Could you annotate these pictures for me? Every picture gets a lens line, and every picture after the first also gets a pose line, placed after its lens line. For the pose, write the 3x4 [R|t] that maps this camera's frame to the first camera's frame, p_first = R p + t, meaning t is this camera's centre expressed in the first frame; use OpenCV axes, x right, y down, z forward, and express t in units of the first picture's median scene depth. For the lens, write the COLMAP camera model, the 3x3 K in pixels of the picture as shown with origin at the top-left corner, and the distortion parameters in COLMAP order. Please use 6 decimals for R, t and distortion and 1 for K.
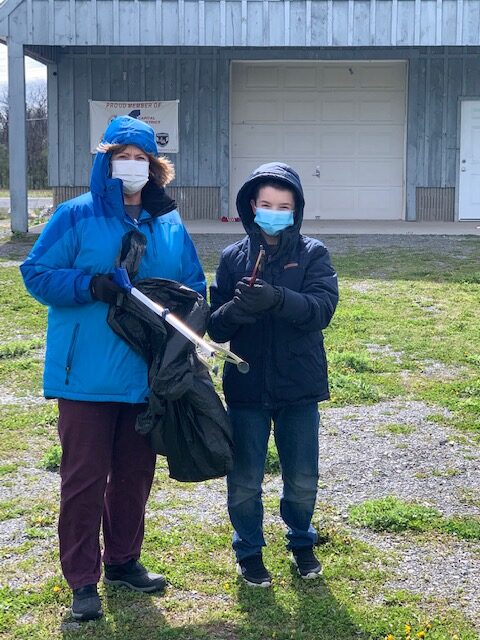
lens RADIAL K [[1281.1, 0, 236.2], [0, 1281.1, 321.9], [0, 0, 1]] dist [0.085683, 0.000000]
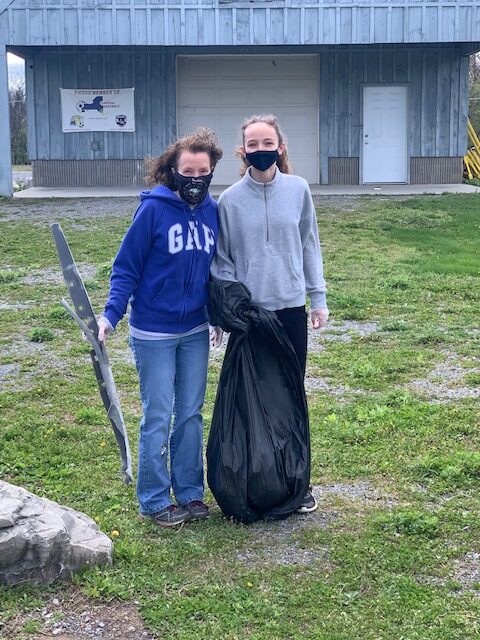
lens RADIAL K [[1180.5, 0, 245.5], [0, 1180.5, 317.3], [0, 0, 1]] dist [0.085514, 0.000000]
pose [[0.999303, -0.016074, 0.033696, 0.021616], [0.015173, 0.999525, 0.026816, 0.018680], [-0.034111, -0.026286, 0.999072, -0.150616]]
